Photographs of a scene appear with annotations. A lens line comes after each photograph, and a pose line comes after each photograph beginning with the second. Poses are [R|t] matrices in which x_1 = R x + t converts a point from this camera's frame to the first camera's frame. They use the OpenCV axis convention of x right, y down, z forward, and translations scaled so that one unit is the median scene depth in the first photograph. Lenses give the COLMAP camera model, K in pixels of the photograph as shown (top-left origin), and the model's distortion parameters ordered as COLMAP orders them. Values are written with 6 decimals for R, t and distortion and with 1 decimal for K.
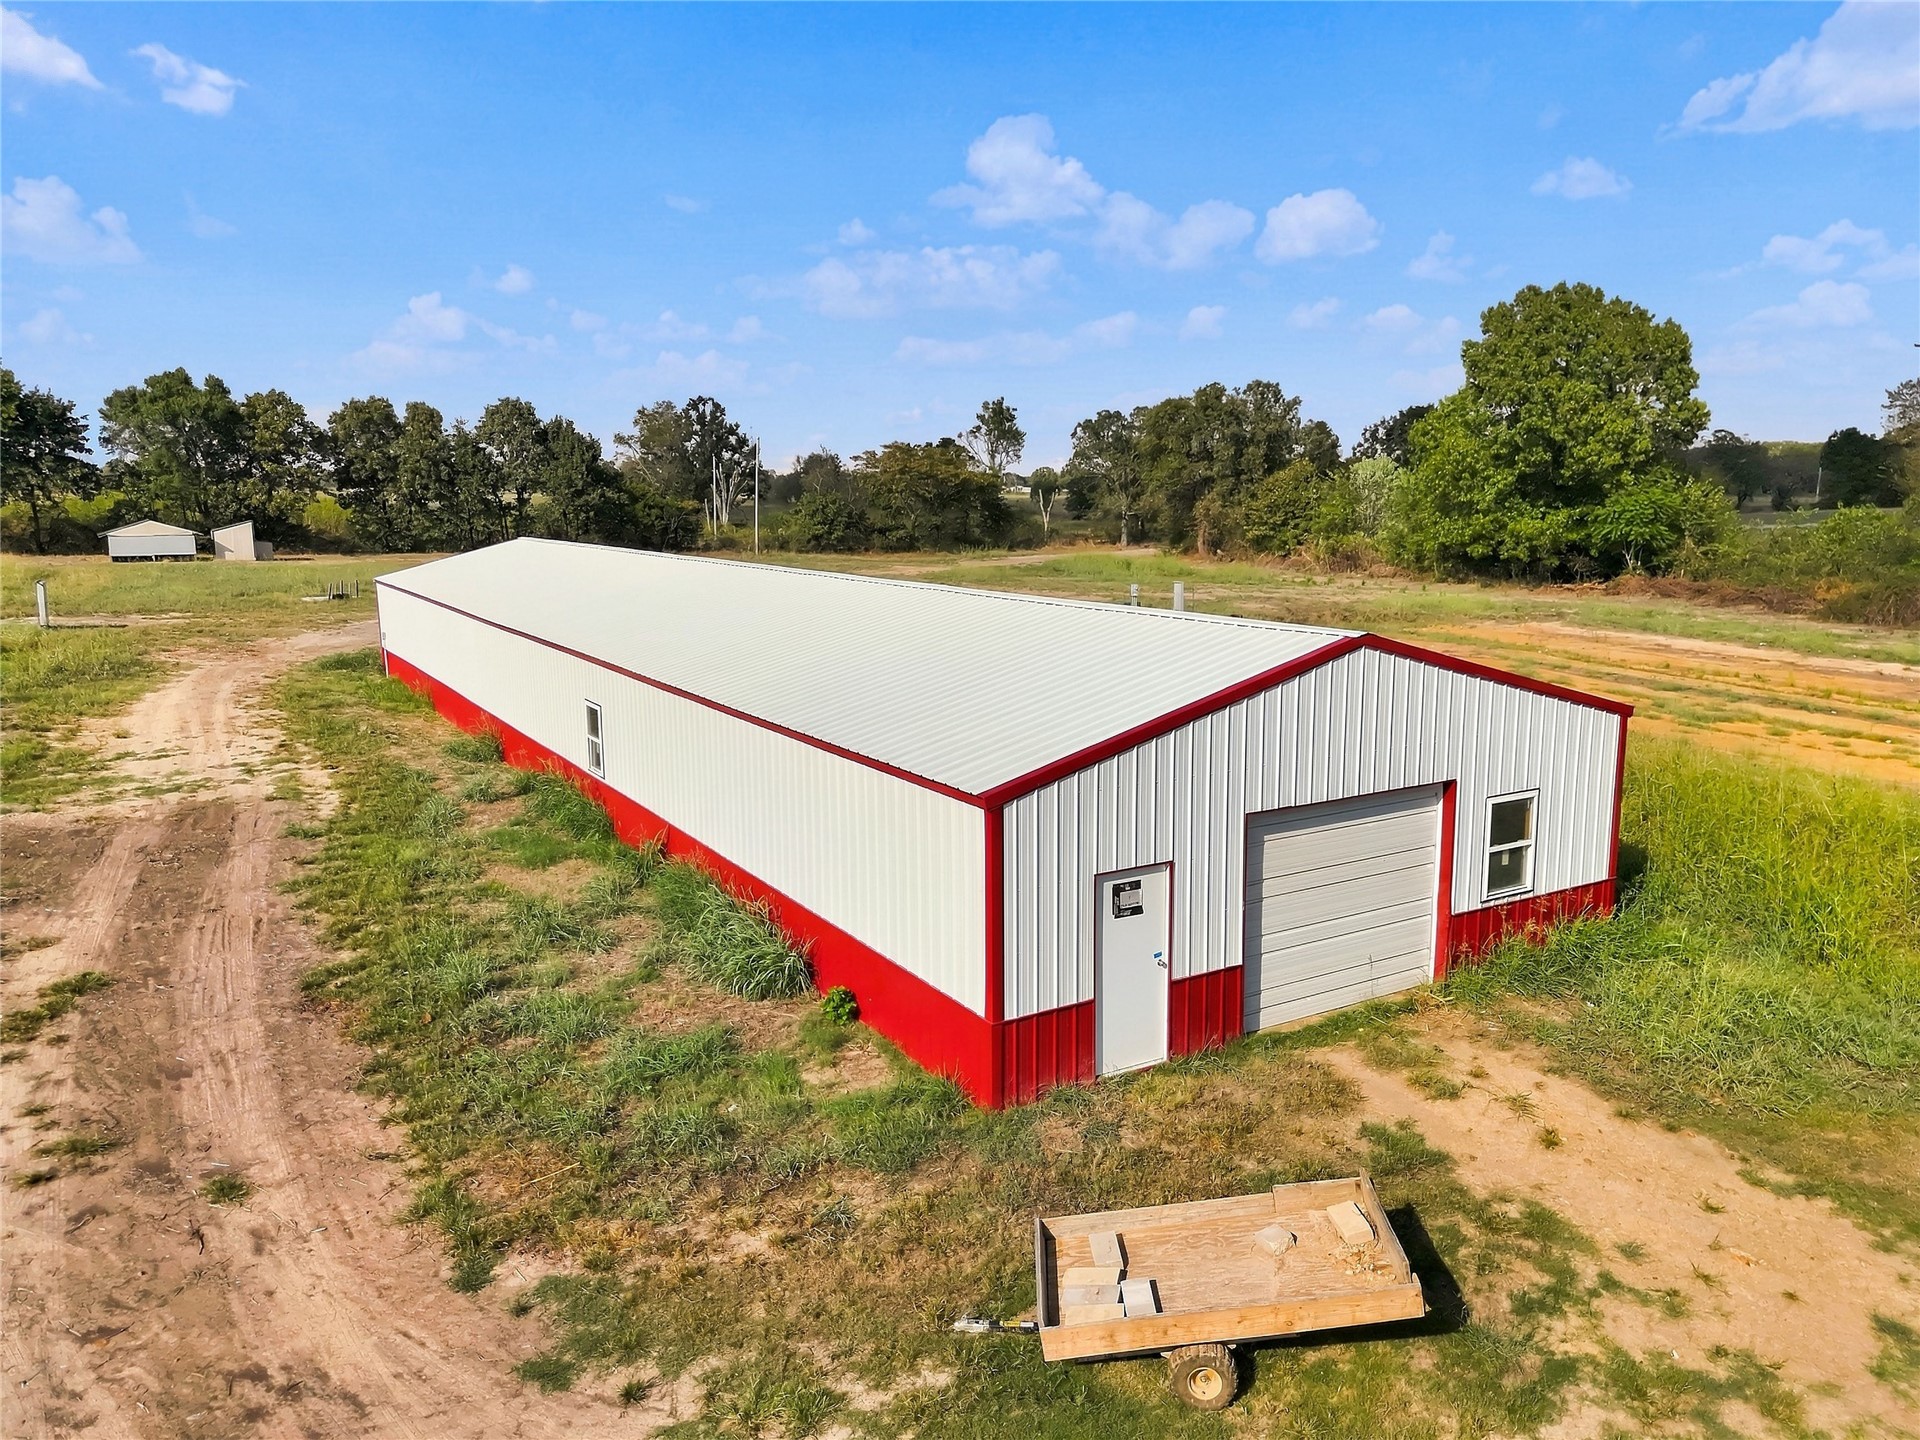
lens RADIAL K [[1350.9, 0, 960.0], [0, 1350.9, 720.0], [0, 0, 1]] dist [0.068448, -0.070916]
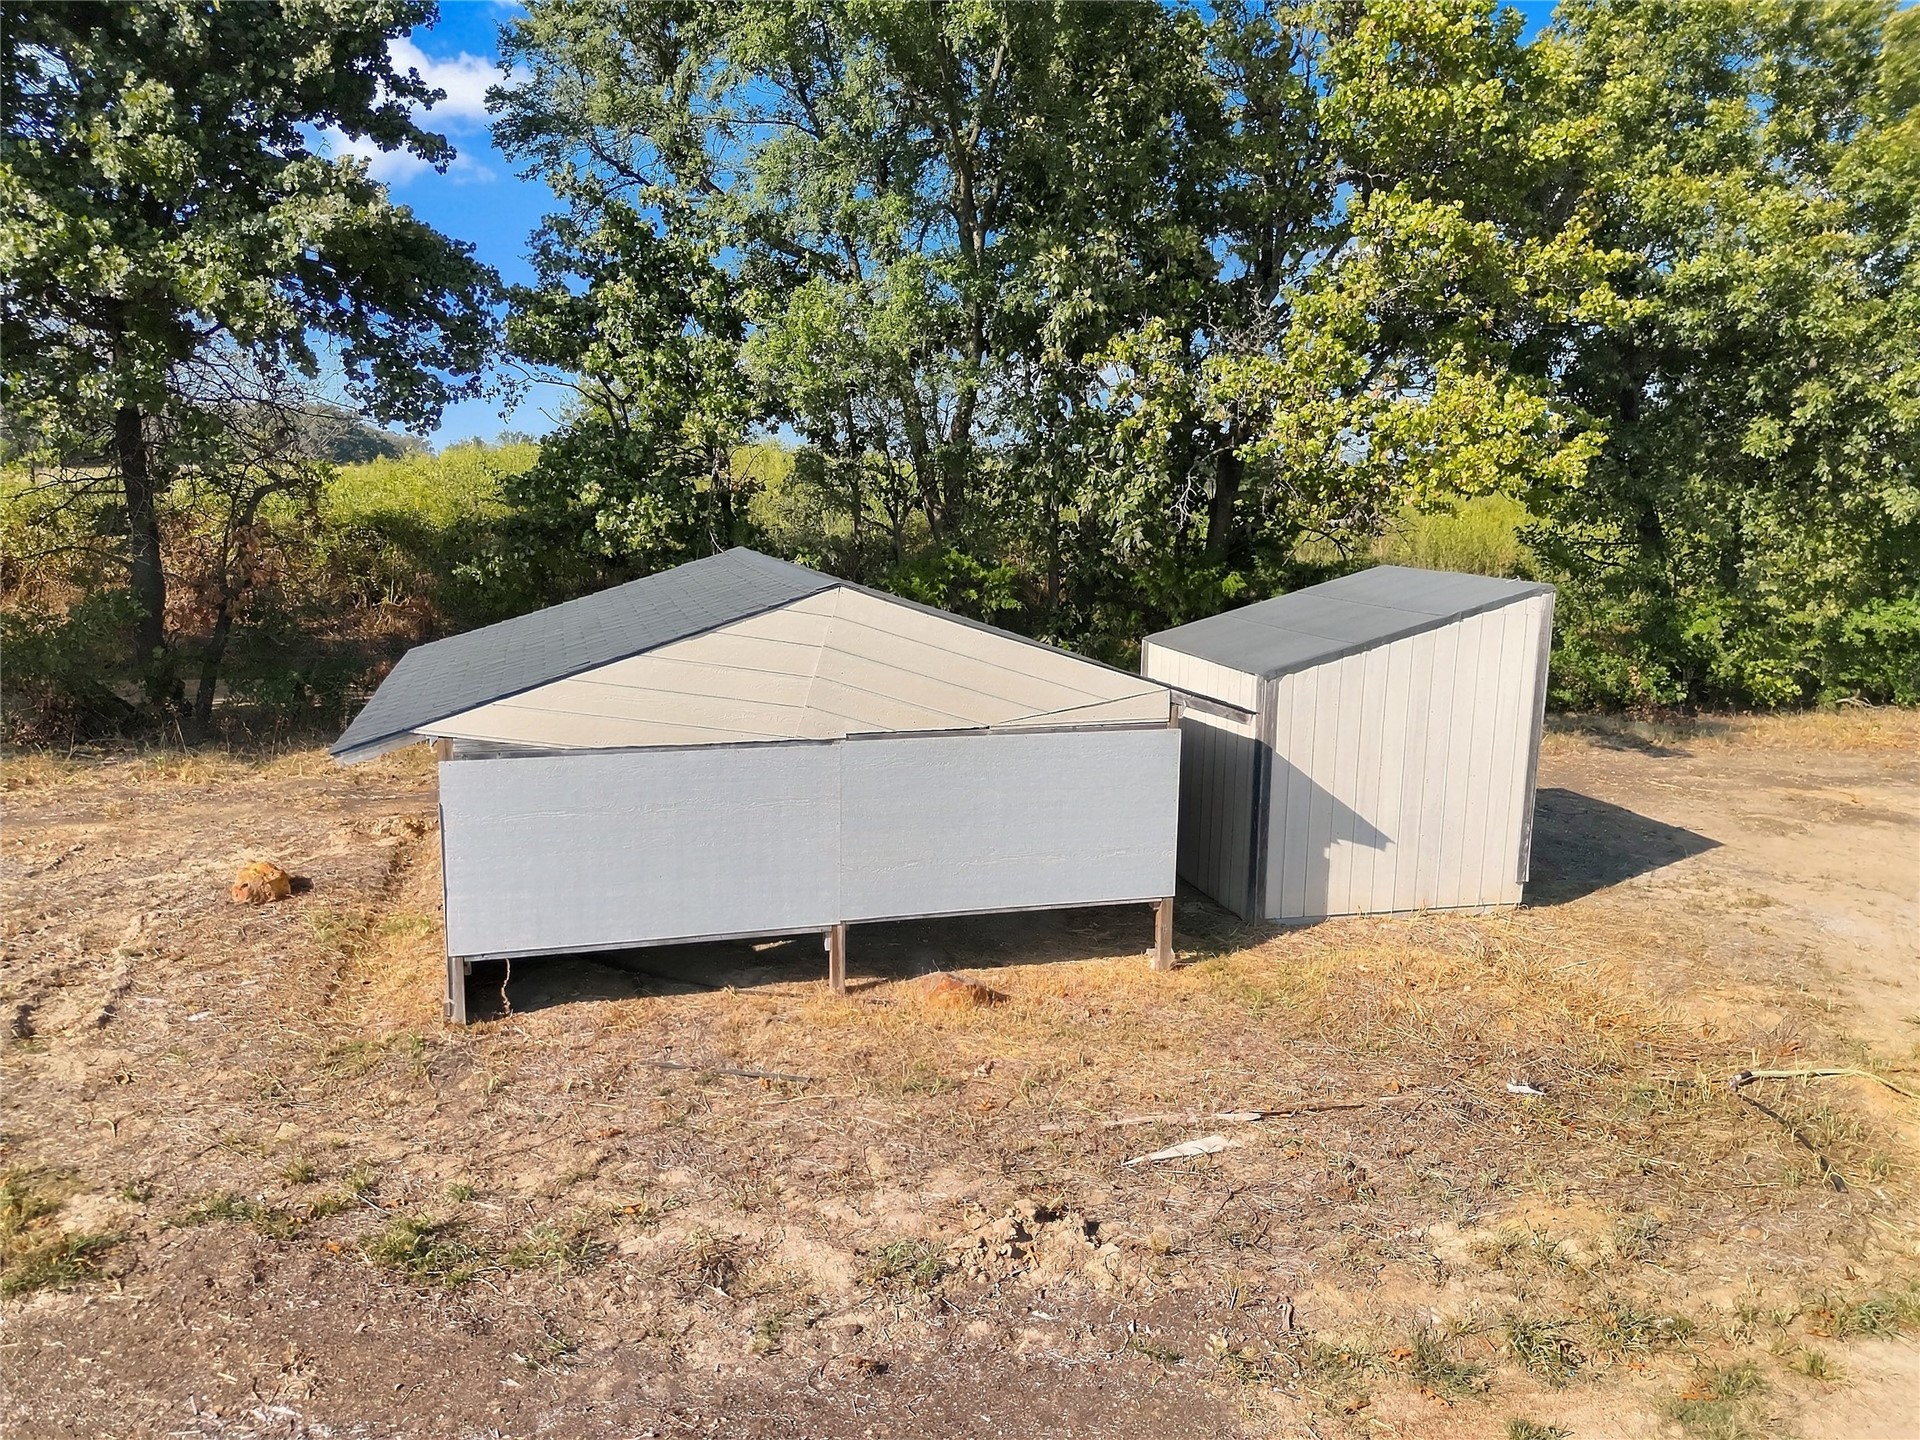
lens RADIAL K [[1350.9, 0, 960.0], [0, 1350.9, 720.0], [0, 0, 1]] dist [0.068448, -0.070916]
pose [[0.964765, 0.070568, -0.253472, -1.362082], [-0.070706, 0.997460, 0.008574, -0.335866], [0.253434, 0.009650, 0.967305, 2.223449]]
